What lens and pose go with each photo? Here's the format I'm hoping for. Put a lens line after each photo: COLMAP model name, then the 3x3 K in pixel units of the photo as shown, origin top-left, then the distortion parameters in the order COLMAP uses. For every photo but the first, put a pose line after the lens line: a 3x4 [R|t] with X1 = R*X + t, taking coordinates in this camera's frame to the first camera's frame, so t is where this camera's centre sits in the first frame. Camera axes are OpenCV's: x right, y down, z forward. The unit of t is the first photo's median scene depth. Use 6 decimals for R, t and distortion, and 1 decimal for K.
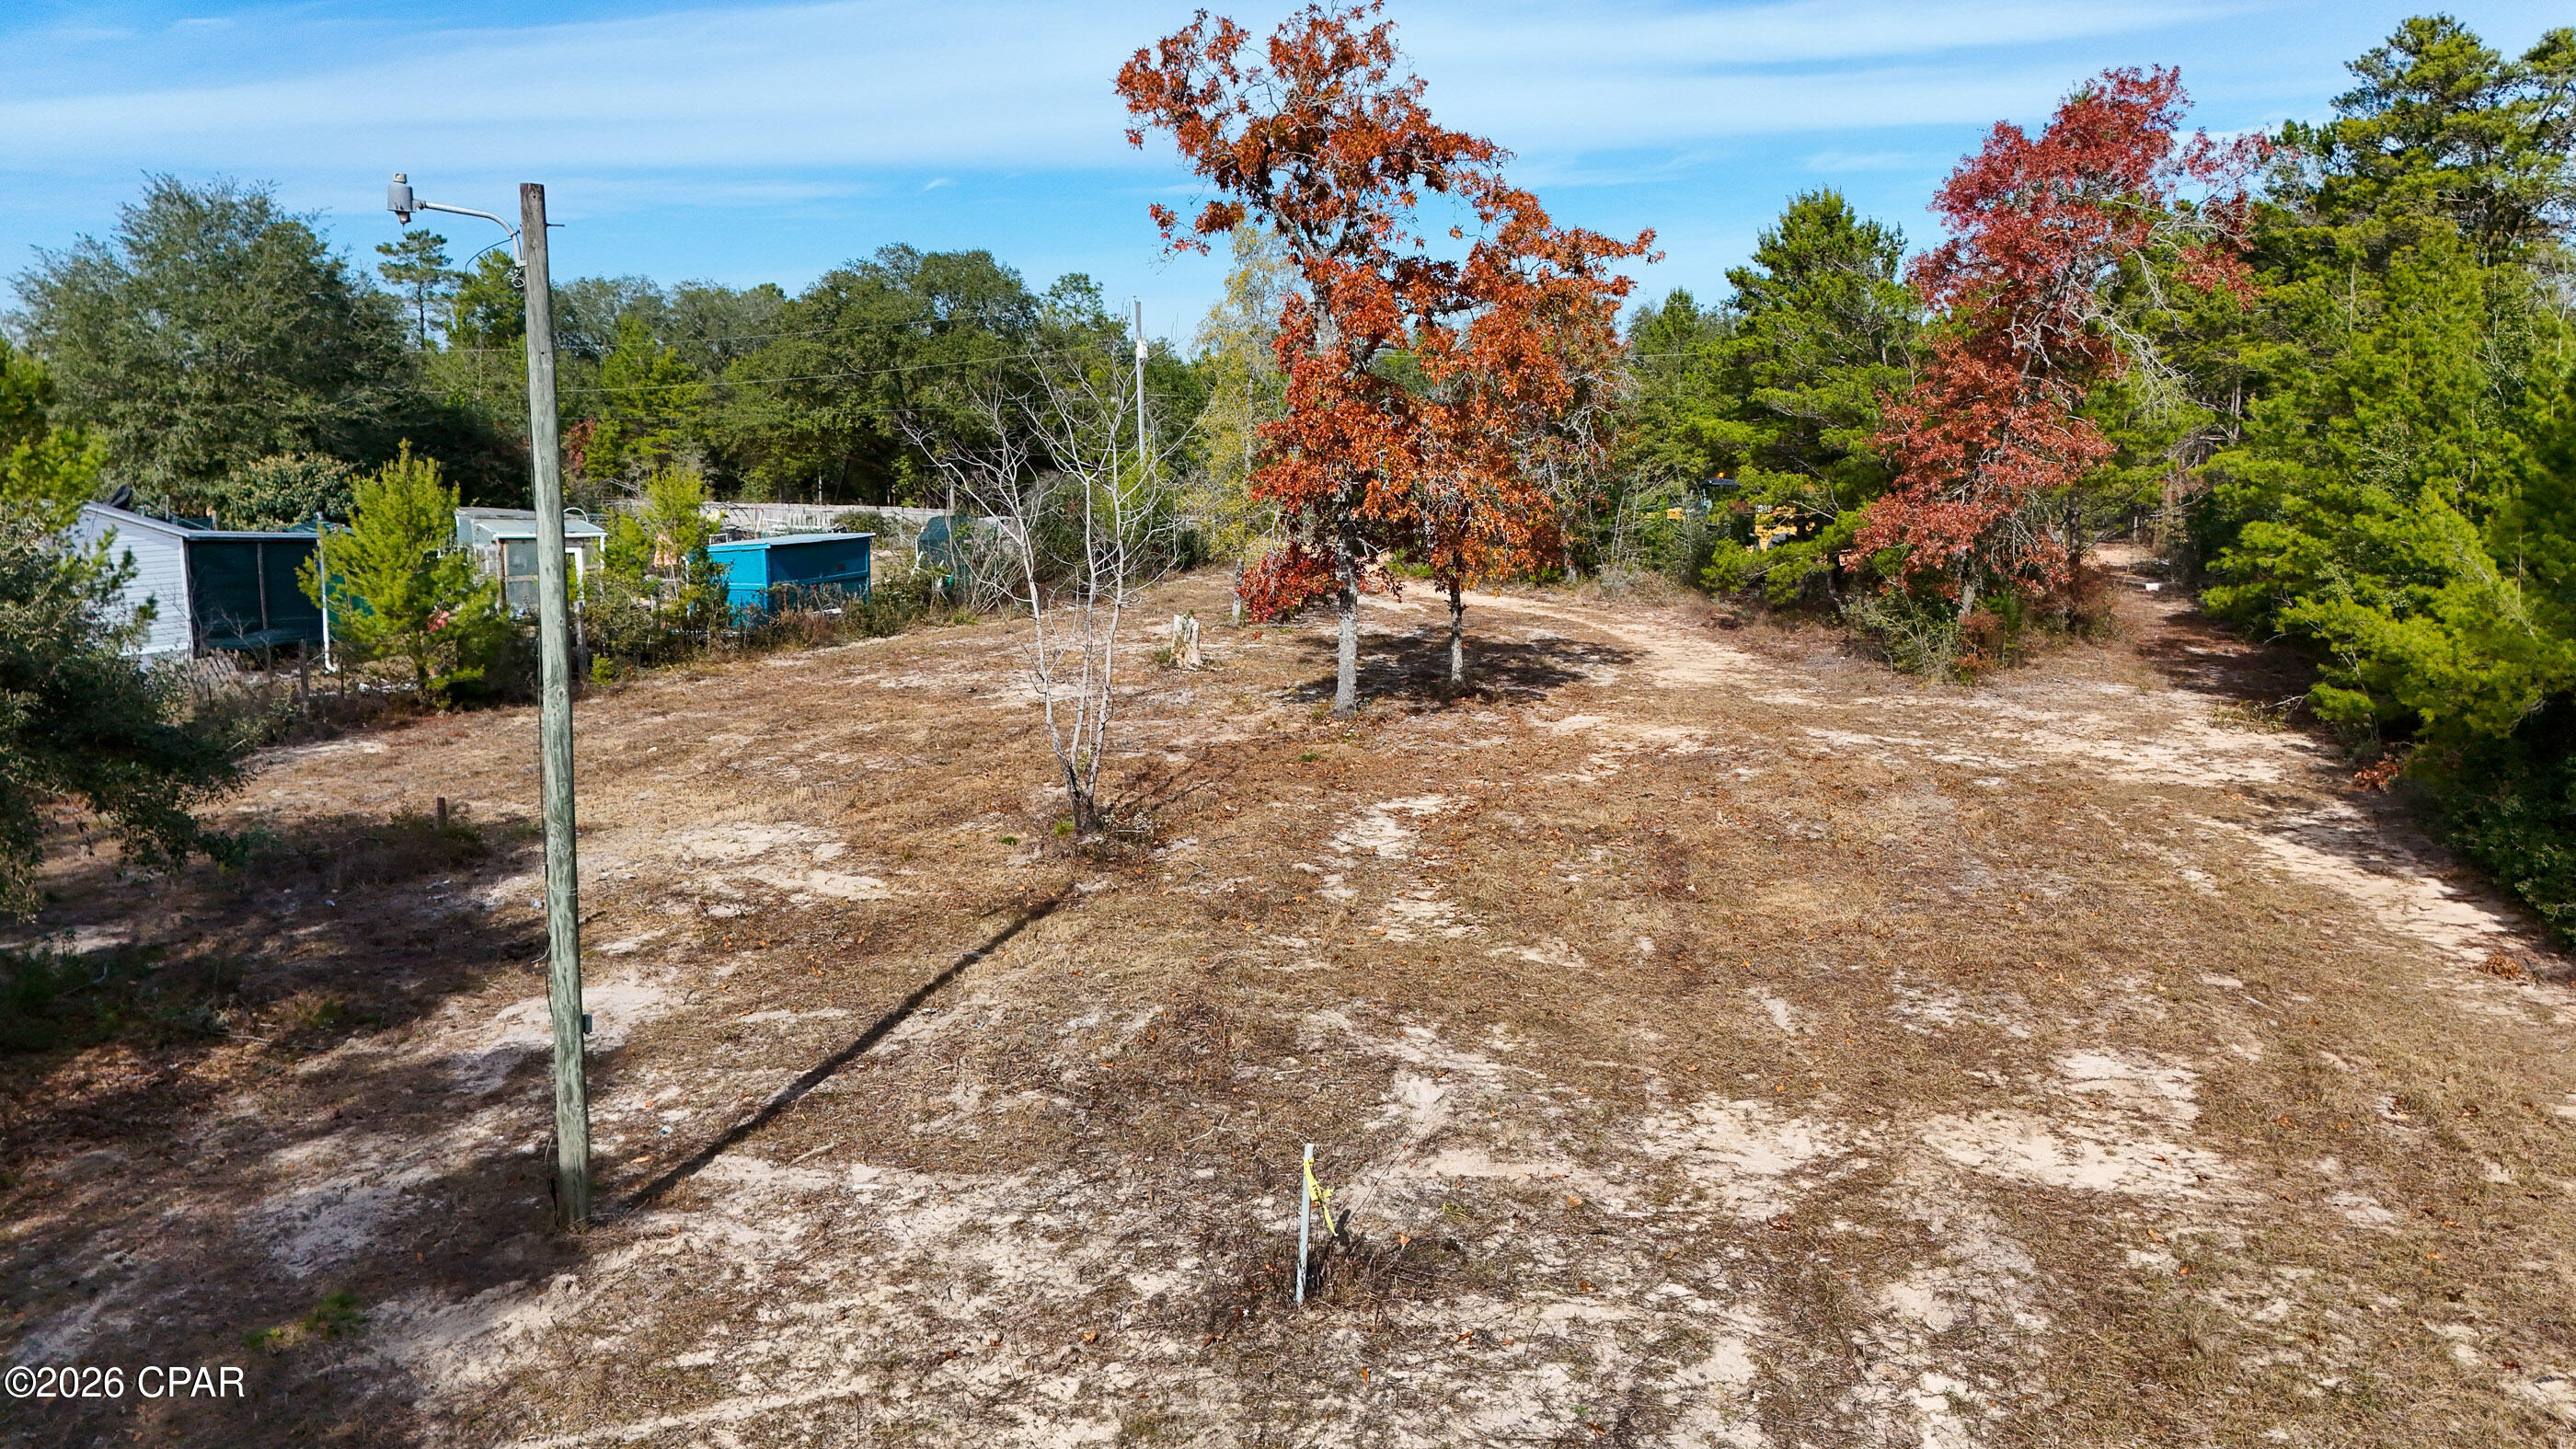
lens RADIAL K [[1866.3, 0, 1288.0], [0, 1866.3, 724.5], [0, 0, 1]] dist [0.071244, -0.064256]
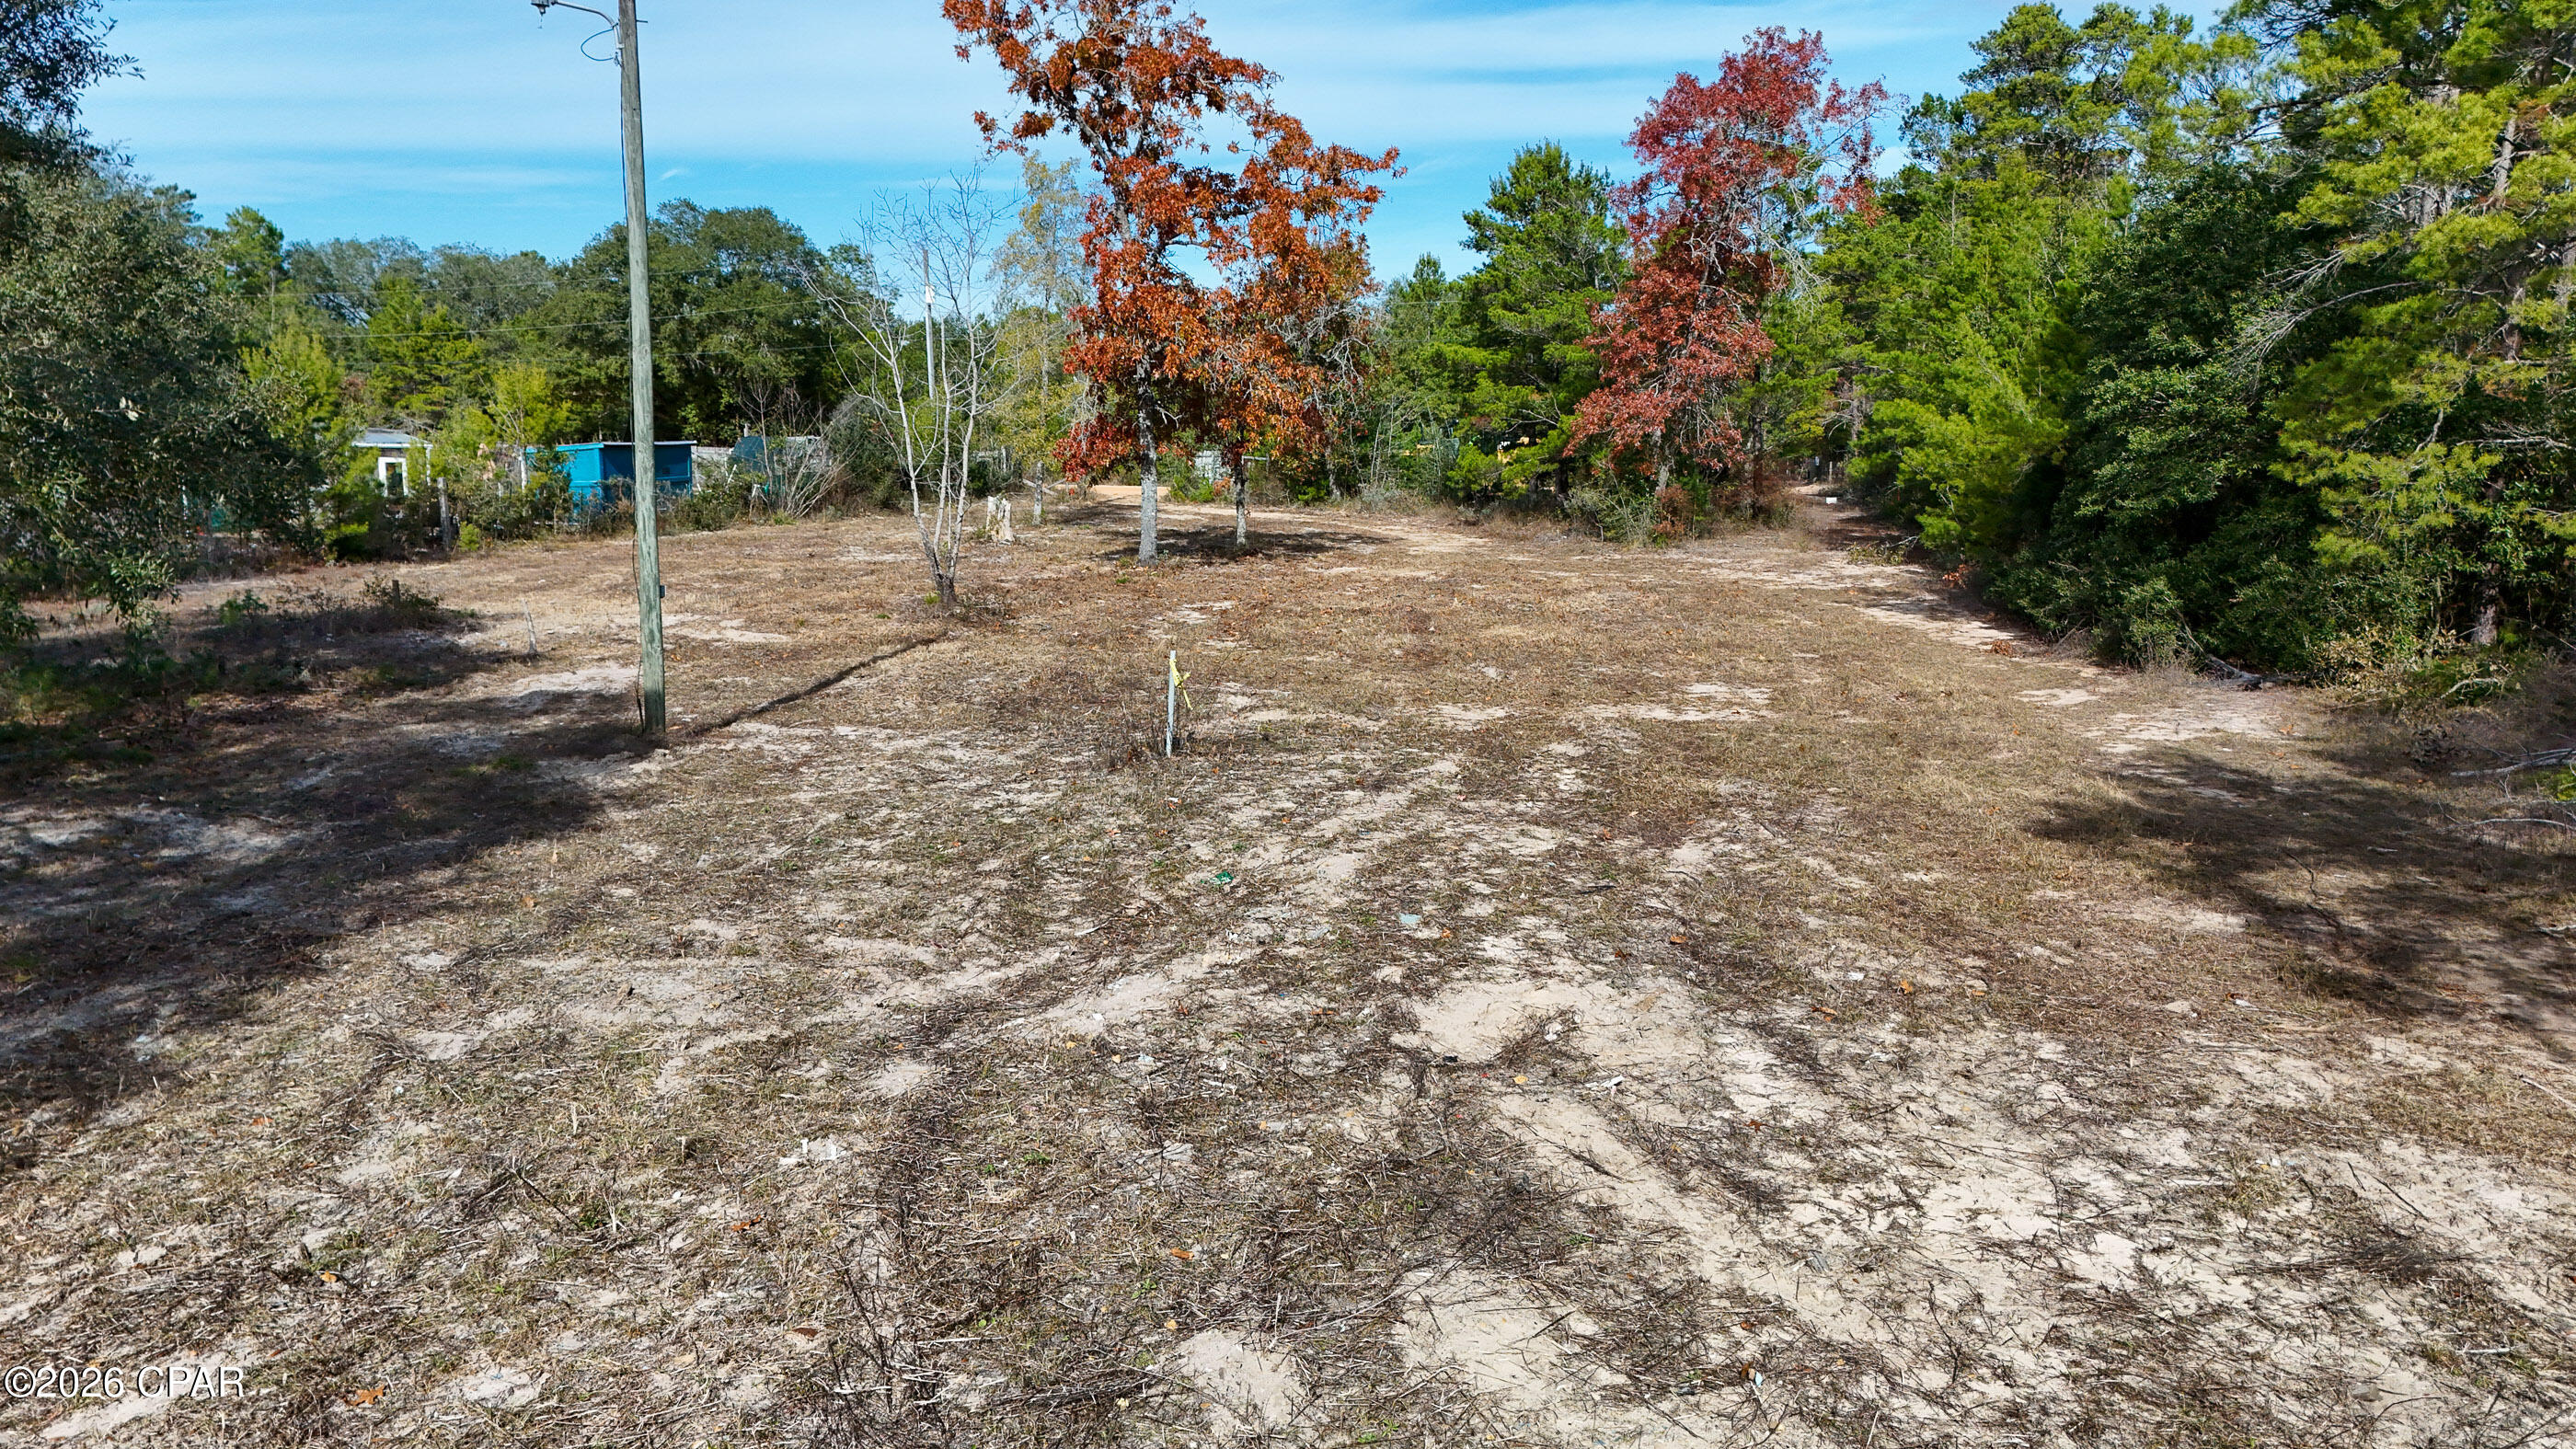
lens RADIAL K [[1866.3, 0, 1288.0], [0, 1866.3, 724.5], [0, 0, 1]] dist [0.071244, -0.064256]
pose [[0.992133, -0.019950, 0.123592, -0.028778], [0.019911, 0.999801, 0.001547, 0.097068], [-0.123598, 0.000926, 0.992332, -0.172291]]
